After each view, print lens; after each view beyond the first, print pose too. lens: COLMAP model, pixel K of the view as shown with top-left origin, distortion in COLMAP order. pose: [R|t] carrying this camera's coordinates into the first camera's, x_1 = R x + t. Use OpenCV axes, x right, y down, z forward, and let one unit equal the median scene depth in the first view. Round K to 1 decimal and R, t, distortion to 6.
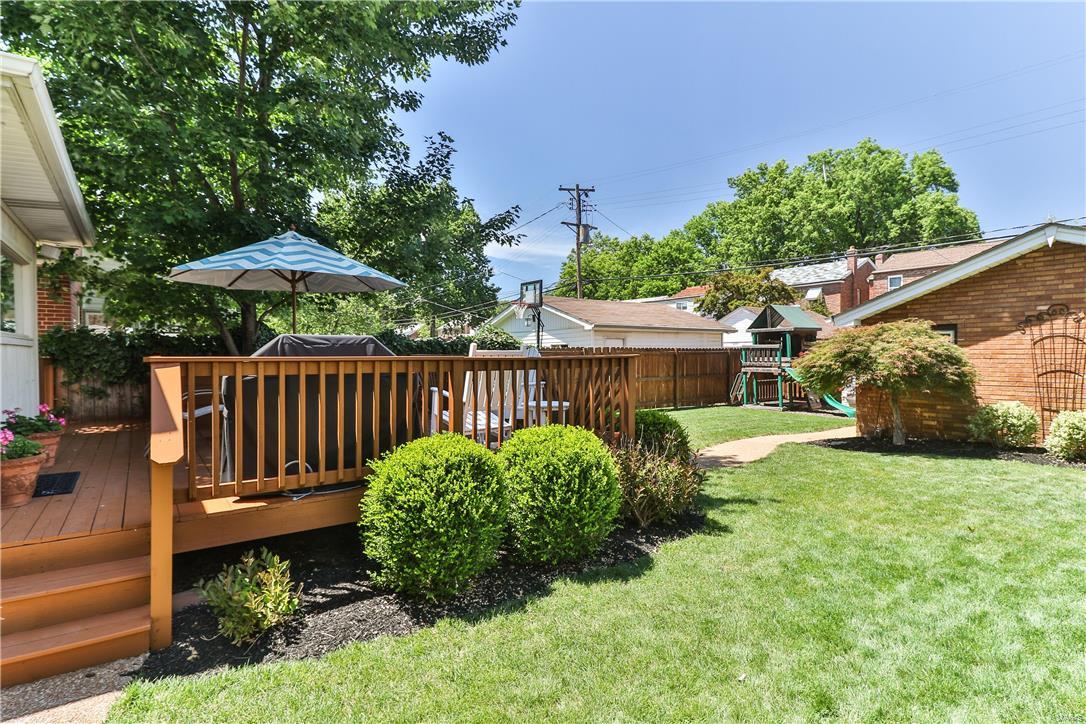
lens RADIAL K [[553.9, 0, 543.0], [0, 553.9, 362.0], [0, 0, 1]] dist [0.008832, -0.000899]
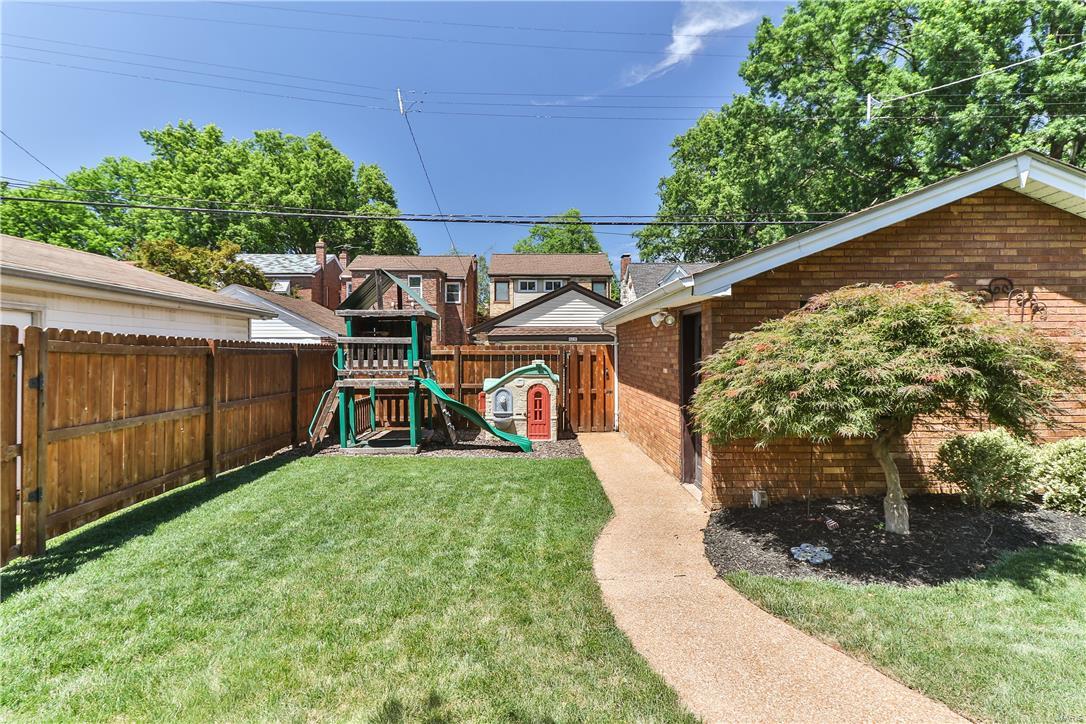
lens RADIAL K [[553.9, 0, 543.0], [0, 553.9, 362.0], [0, 0, 1]] dist [0.008832, -0.000899]
pose [[0.561136, -0.004854, 0.827709, 0.026711], [0.011481, 0.999932, -0.001919, -0.003445], [-0.827644, 0.010579, 0.561154, 0.524099]]
